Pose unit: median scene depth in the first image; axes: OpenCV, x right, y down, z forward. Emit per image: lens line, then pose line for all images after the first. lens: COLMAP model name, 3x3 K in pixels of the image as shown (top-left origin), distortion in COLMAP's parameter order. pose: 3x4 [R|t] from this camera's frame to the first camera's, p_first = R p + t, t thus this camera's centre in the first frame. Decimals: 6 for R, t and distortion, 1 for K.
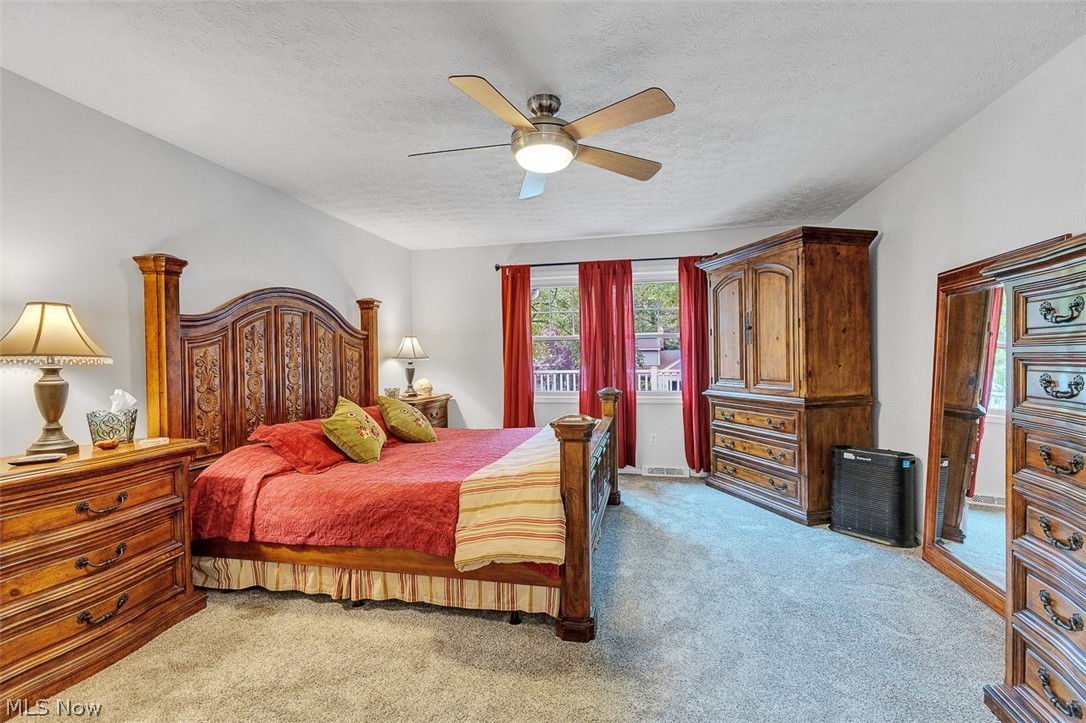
lens RADIAL K [[491.1, 0, 538.8], [0, 491.1, 361.8], [0, 0, 1]] dist [0.008853, -0.000067]
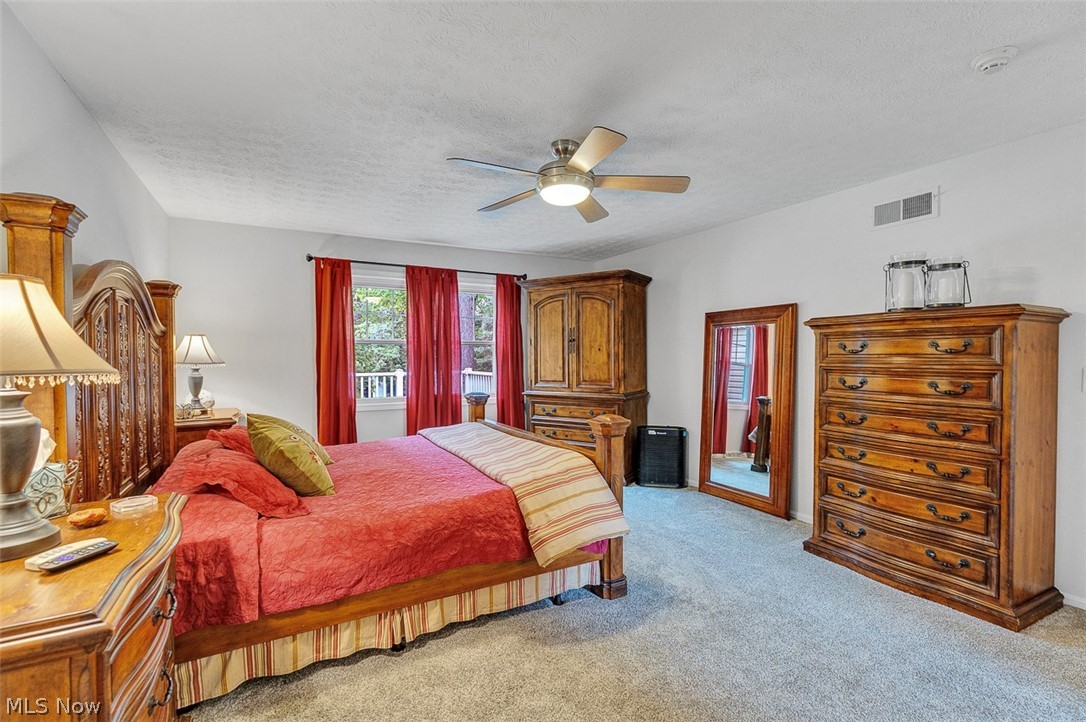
lens RADIAL K [[491.1, 0, 544.9], [0, 491.1, 362.6], [0, 0, 1]] dist [0.008853, -0.000067]
pose [[0.752286, 0.000824, 0.658836, -0.526296], [-0.002441, 0.999996, 0.001536, -0.015194], [-0.658832, -0.002763, 0.752285, 0.113351]]
